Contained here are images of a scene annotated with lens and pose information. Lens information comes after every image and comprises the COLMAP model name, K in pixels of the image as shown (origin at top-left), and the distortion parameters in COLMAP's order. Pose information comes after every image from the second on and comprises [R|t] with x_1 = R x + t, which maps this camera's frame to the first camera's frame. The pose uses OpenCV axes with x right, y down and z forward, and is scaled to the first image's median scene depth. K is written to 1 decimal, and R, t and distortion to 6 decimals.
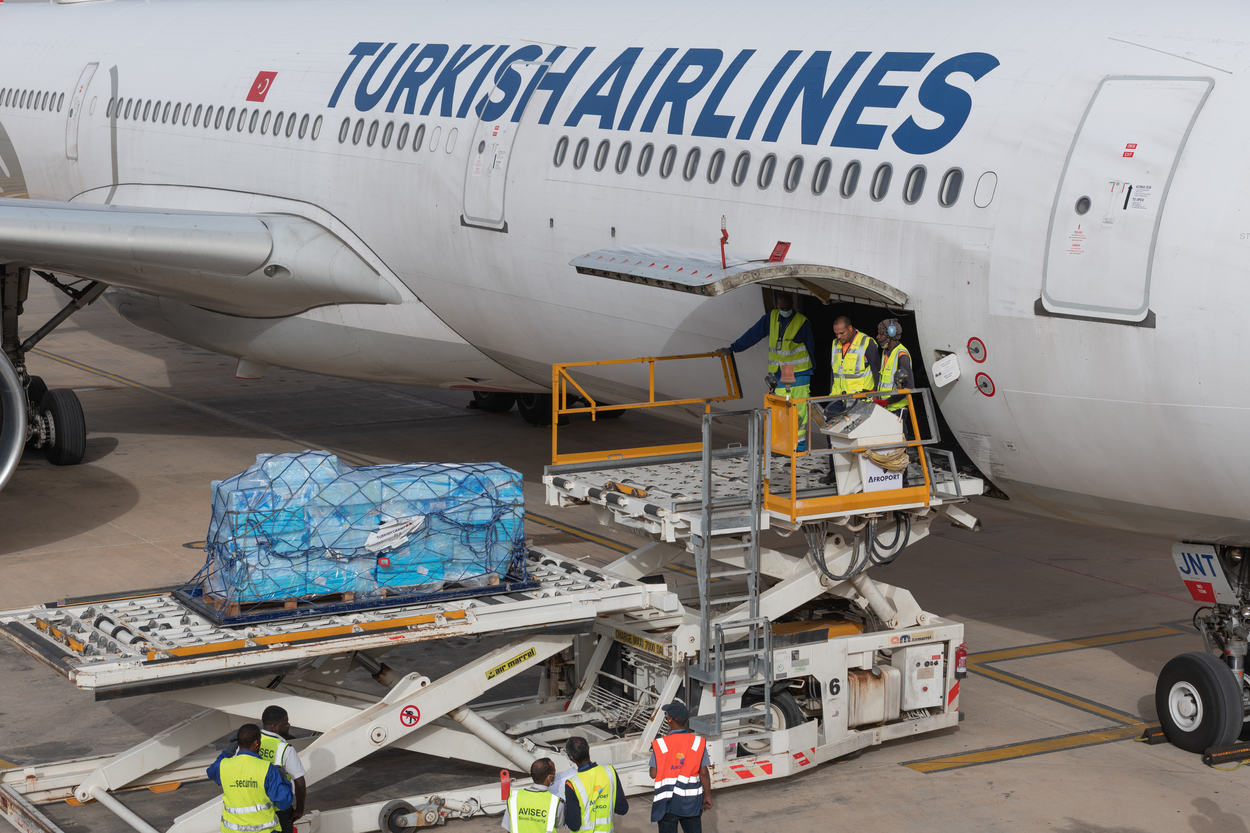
lens RADIAL K [[2613.7, 0, 605.4], [0, 2613.7, 497.0], [0, 0, 1]] dist [0.071517, 0.000000]
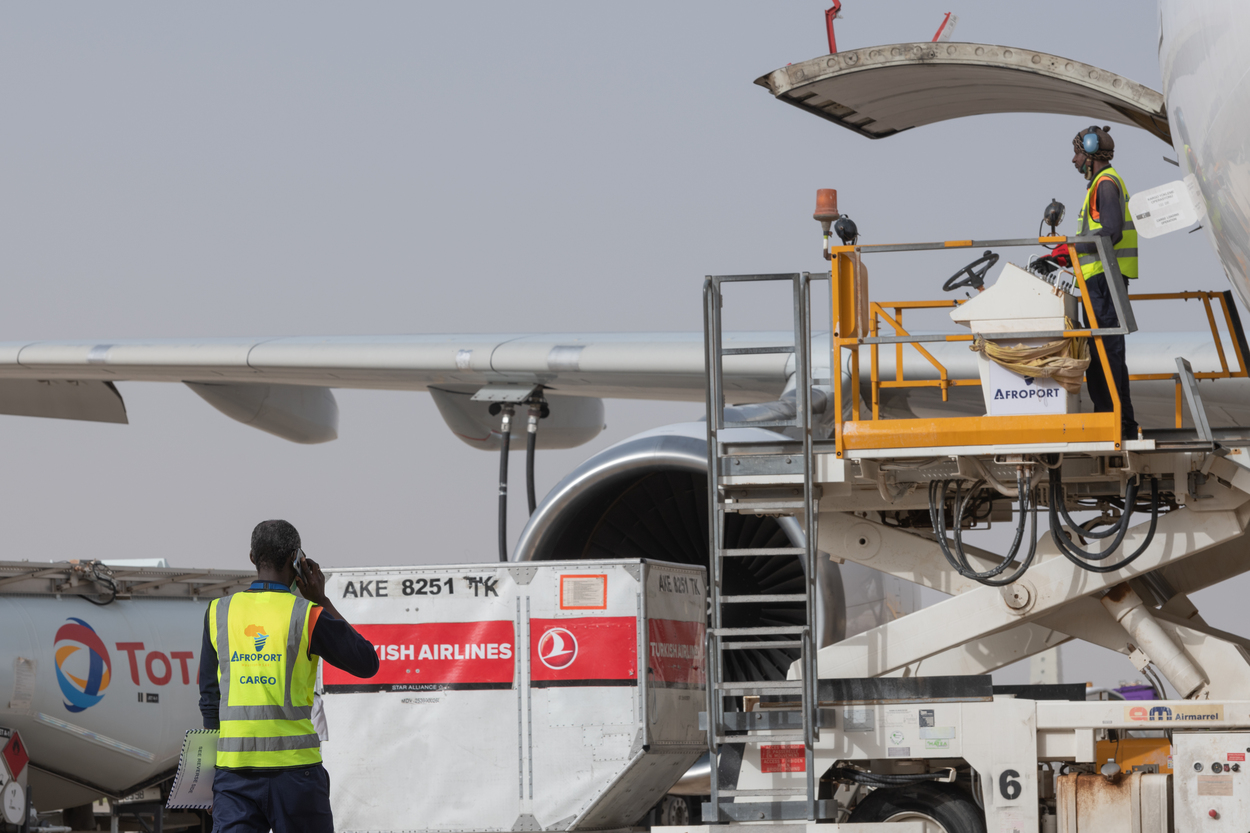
lens RADIAL K [[5471.1, 0, 607.2], [0, 5471.1, 374.2], [0, 0, 1]] dist [0.117290, 0.000000]
pose [[0.719512, -0.050123, -0.692669, 0.836518], [-0.110926, 0.976293, -0.185872, 0.212749], [0.685564, 0.210572, 0.696894, 0.102546]]
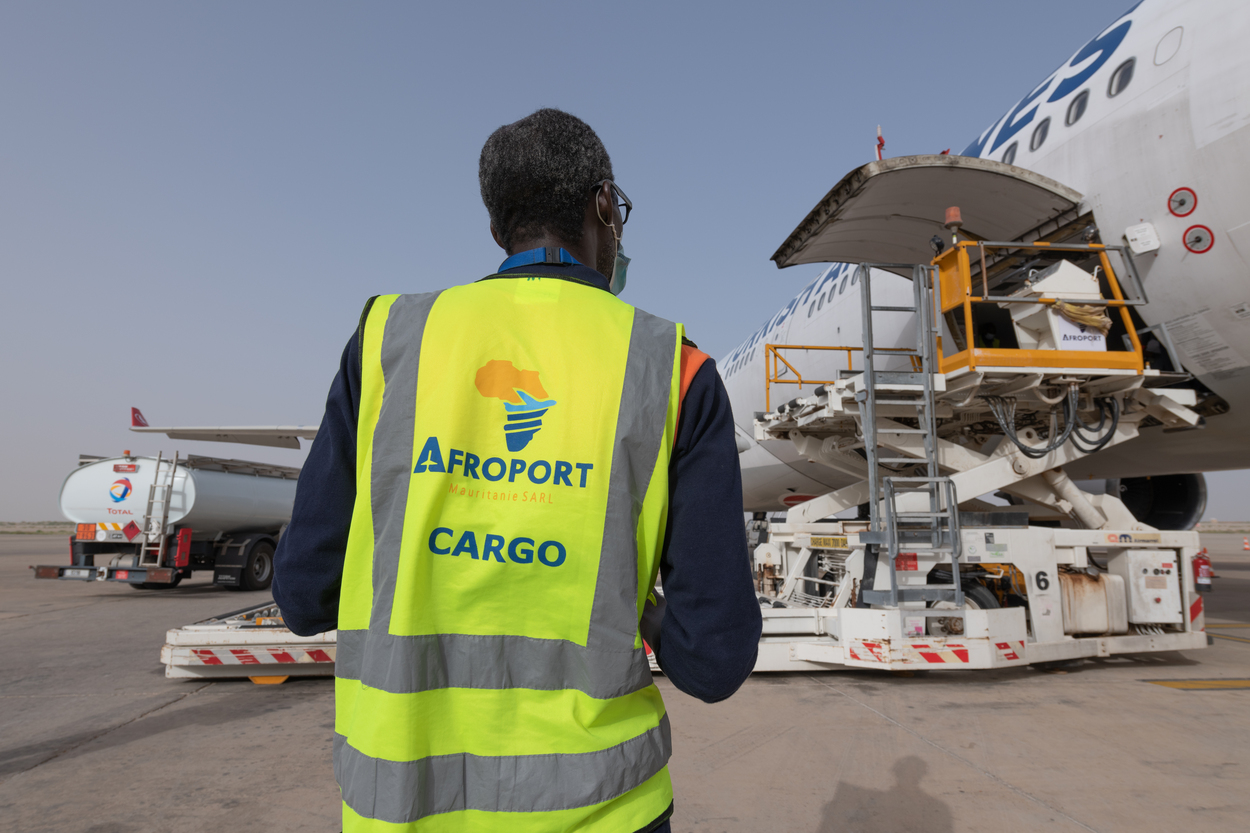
lens RADIAL K [[721.5, 0, 584.3], [0, 721.5, 408.3], [0, 0, 1]] dist [0.004258, -0.006292]
pose [[0.906961, -0.054312, -0.417699, 0.050755], [-0.086177, 0.946750, -0.310221, 0.106598], [0.412305, 0.317354, 0.853985, 0.693787]]
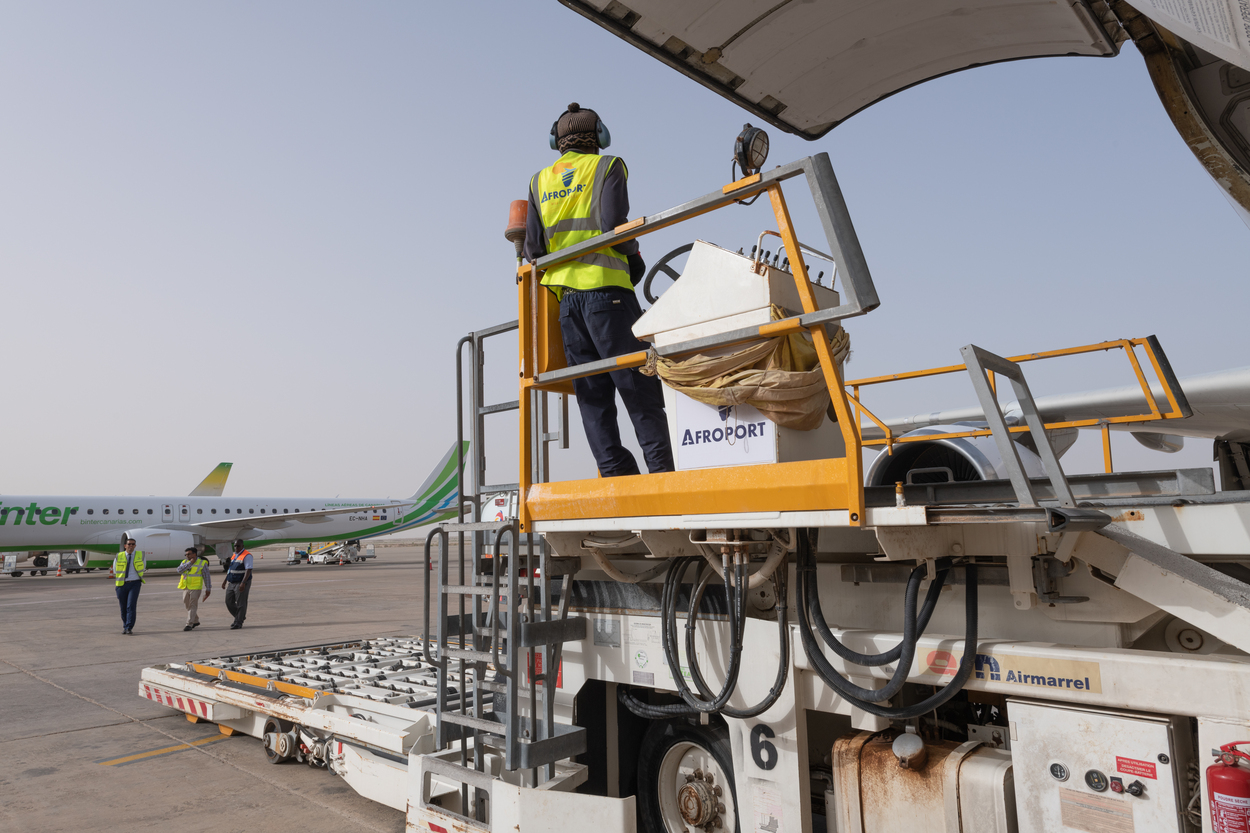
lens RADIAL K [[821.6, 0, 622.7], [0, 821.6, 406.5], [0, 0, 1]] dist [0.029744, -0.023487]
pose [[0.284467, -0.139399, -0.948497, 0.203289], [-0.149948, 0.970725, -0.187638, 0.012128], [0.946887, 0.195602, 0.255237, 0.924482]]
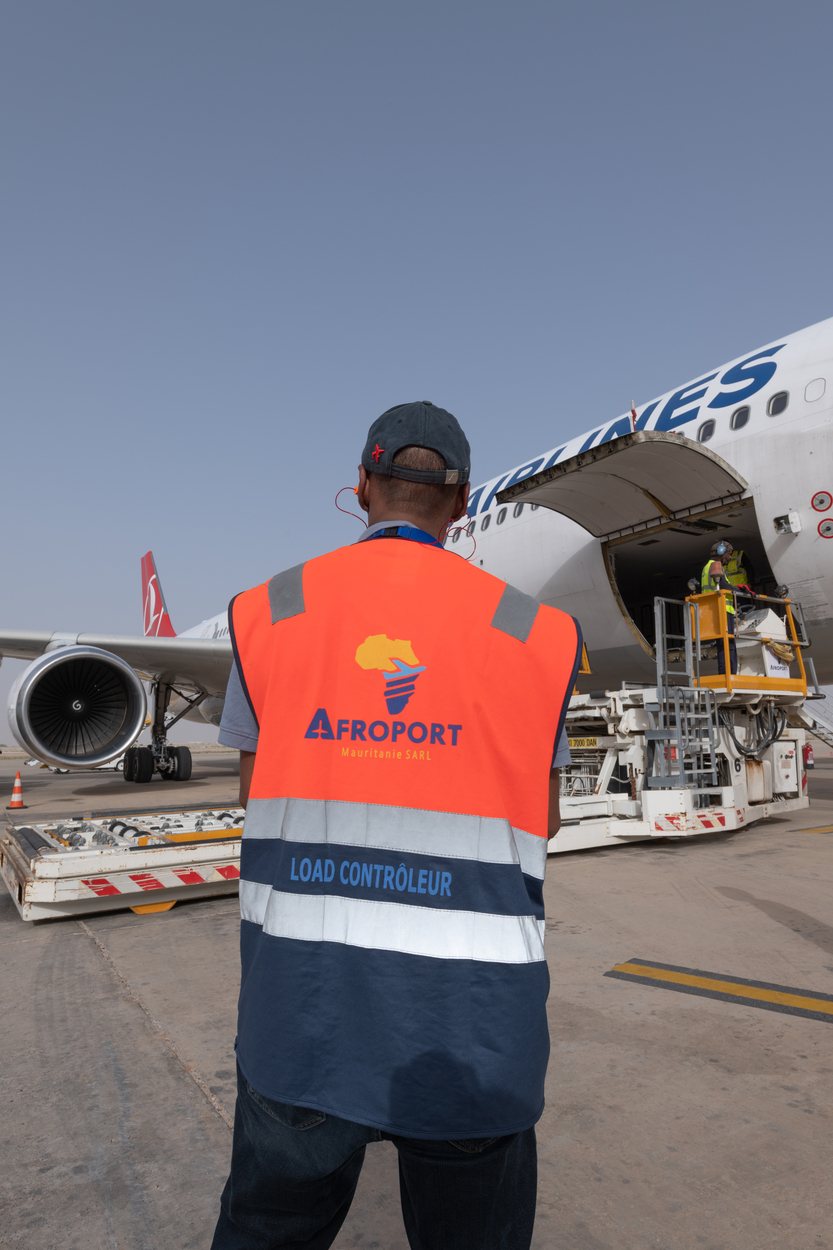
lens RADIAL K [[725.1, 0, 417.2], [0, 725.1, 651.0], [0, 0, 1]] dist [0.000717, -0.000218]
pose [[0.997785, 0.001198, 0.066505, -0.086470], [0.018736, 0.954290, -0.298294, 0.119630], [-0.063823, 0.298879, 0.952154, 0.659599]]
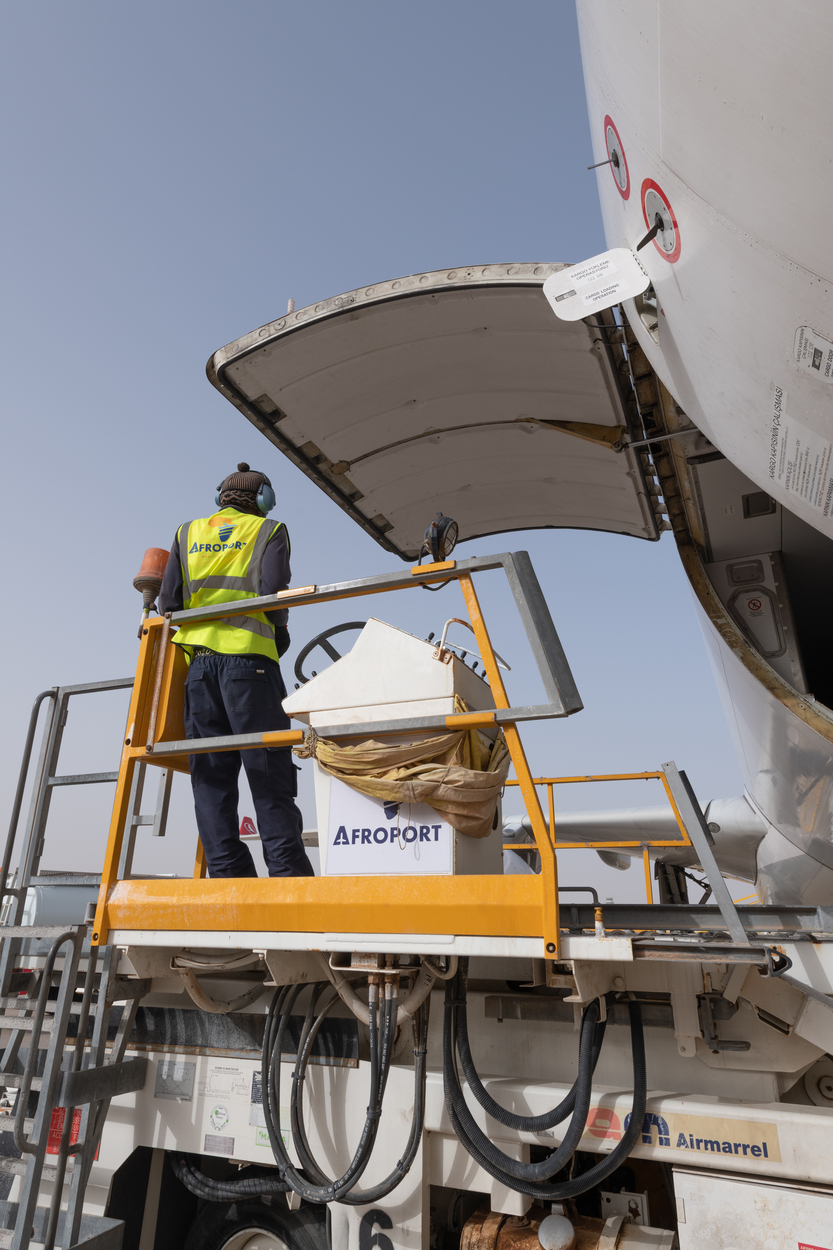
lens RADIAL K [[740.7, 0, 422.8], [0, 740.7, 624.1], [0, 0, 1]] dist [0.021150, -0.011659]
pose [[0.605673, -0.280717, -0.744553, 0.176348], [-0.158216, 0.874535, -0.458428, 0.010557], [0.779826, 0.395457, 0.485268, 0.917496]]
